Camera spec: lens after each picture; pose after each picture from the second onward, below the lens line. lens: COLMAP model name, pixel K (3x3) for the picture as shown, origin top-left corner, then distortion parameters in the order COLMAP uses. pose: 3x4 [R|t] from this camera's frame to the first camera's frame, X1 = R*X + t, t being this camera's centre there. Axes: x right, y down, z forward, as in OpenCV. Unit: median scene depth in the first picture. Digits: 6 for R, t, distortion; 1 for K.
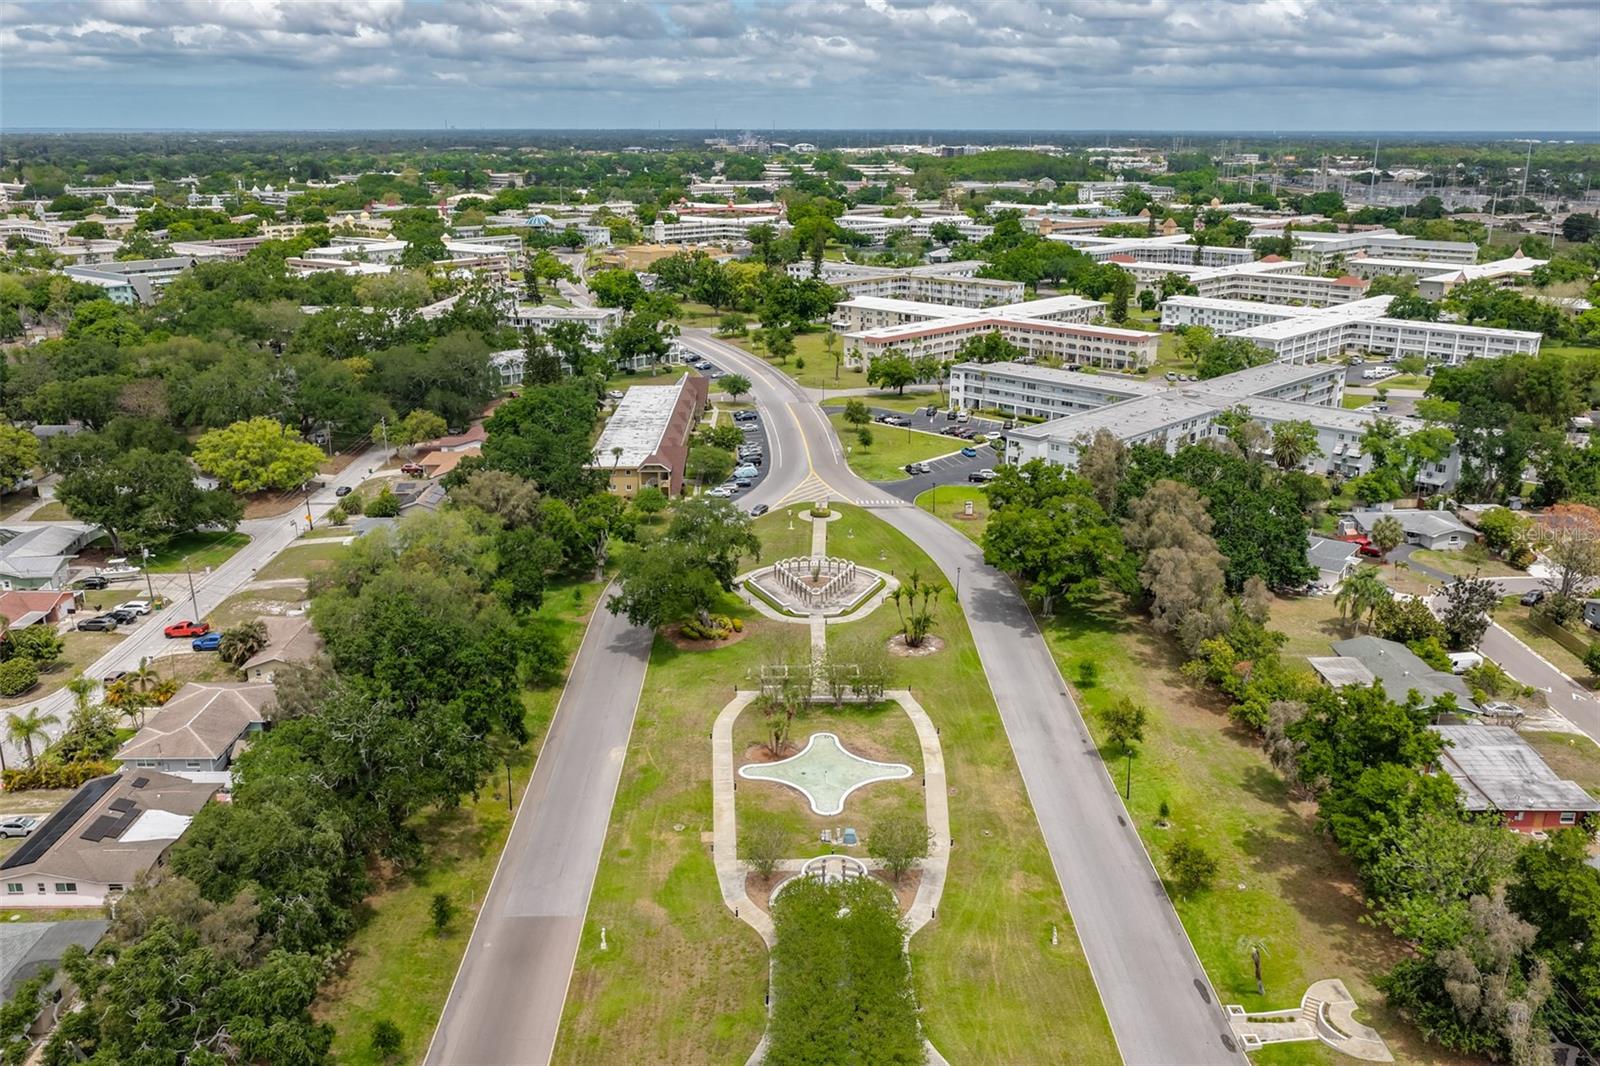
lens RADIAL K [[1324.1, 0, 800.0], [0, 1324.1, 533.0], [0, 0, 1]] dist [-0.005576, 0.021183]
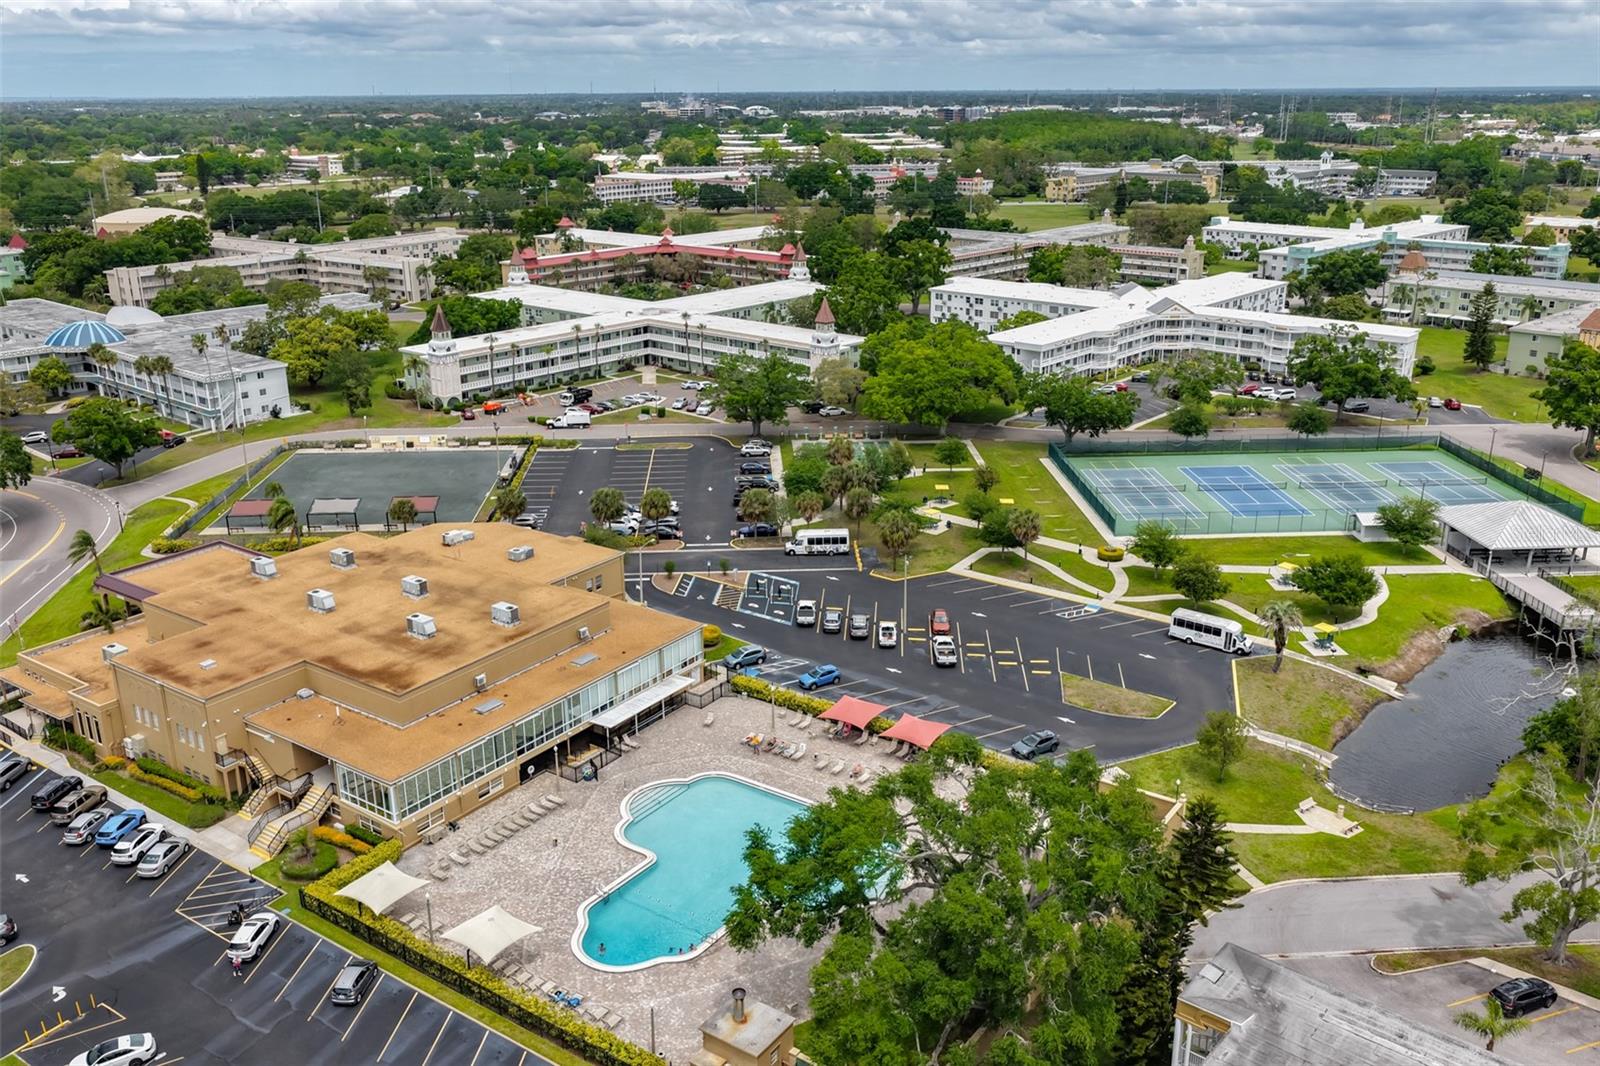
lens RADIAL K [[1324.1, 0, 800.0], [0, 1324.1, 533.0], [0, 0, 1]] dist [-0.005576, 0.021183]
pose [[0.999110, -0.020063, 0.037100, -0.013086], [0.019120, 0.999489, 0.025619, -0.080470], [-0.037595, -0.024886, 0.998983, 0.277744]]
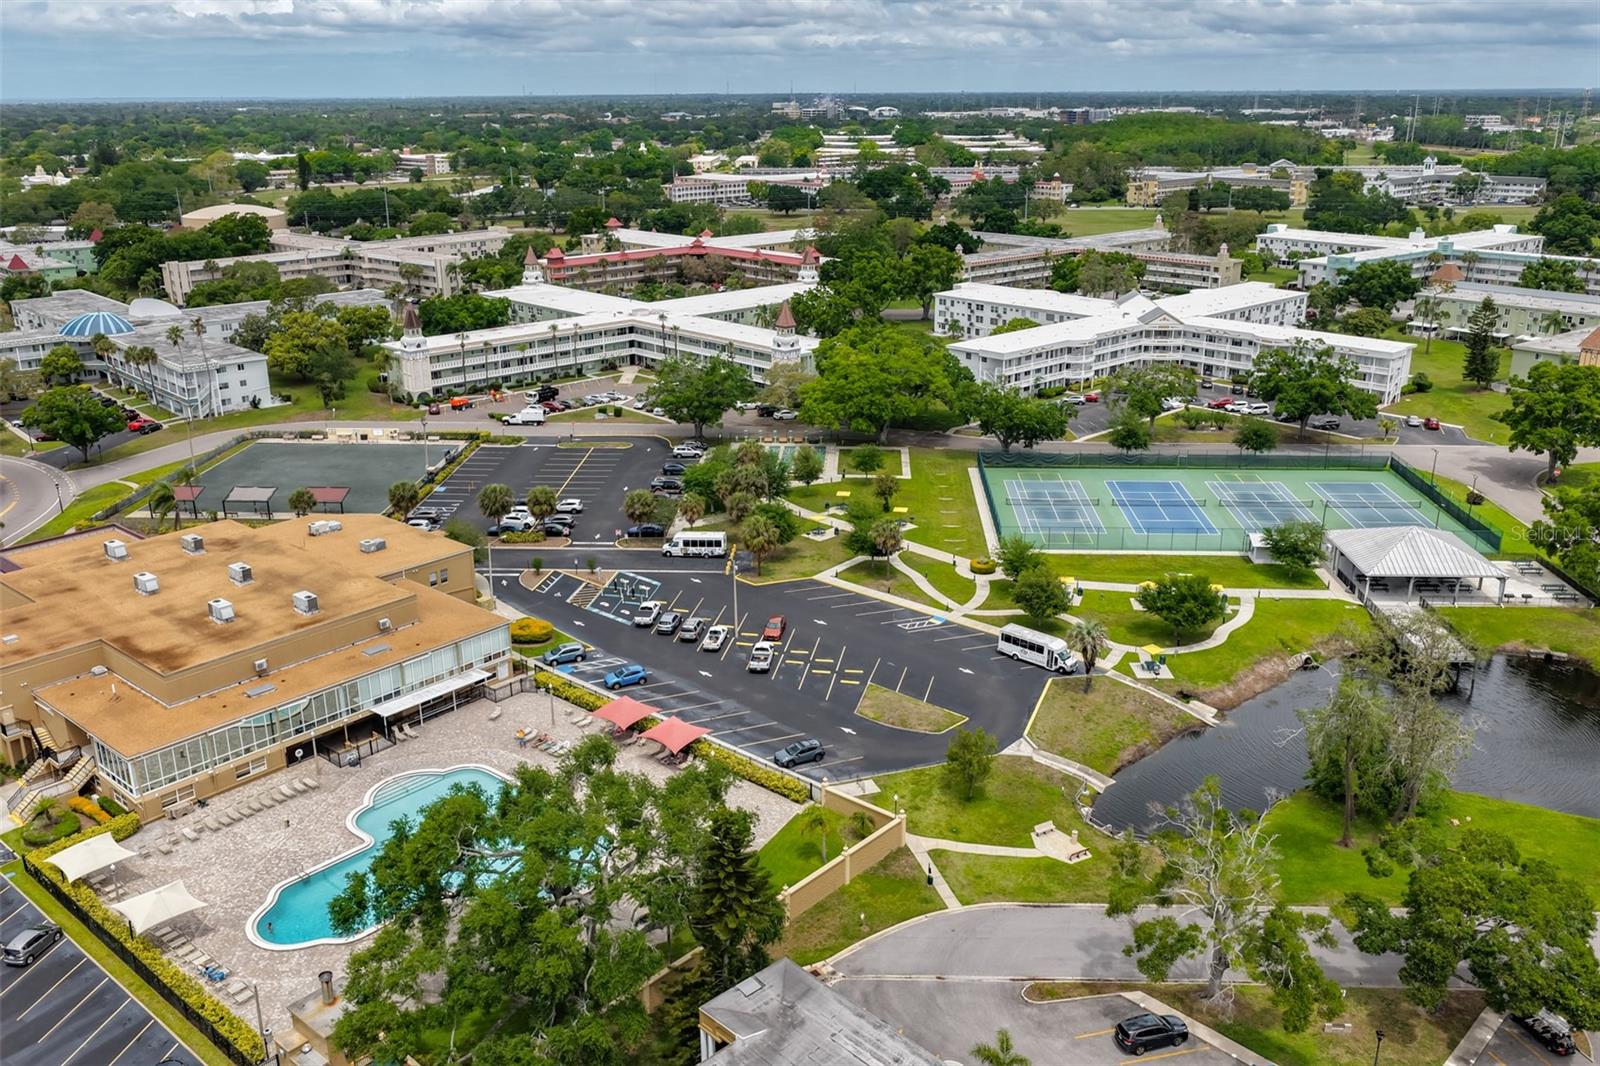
lens RADIAL K [[1324.1, 0, 800.0], [0, 1324.1, 533.0], [0, 0, 1]] dist [-0.005576, 0.021183]
pose [[0.998118, 0.013456, -0.059826, 0.004869], [-0.011983, 0.999618, 0.024916, -0.080663], [0.060138, -0.024153, 0.997898, 0.277279]]
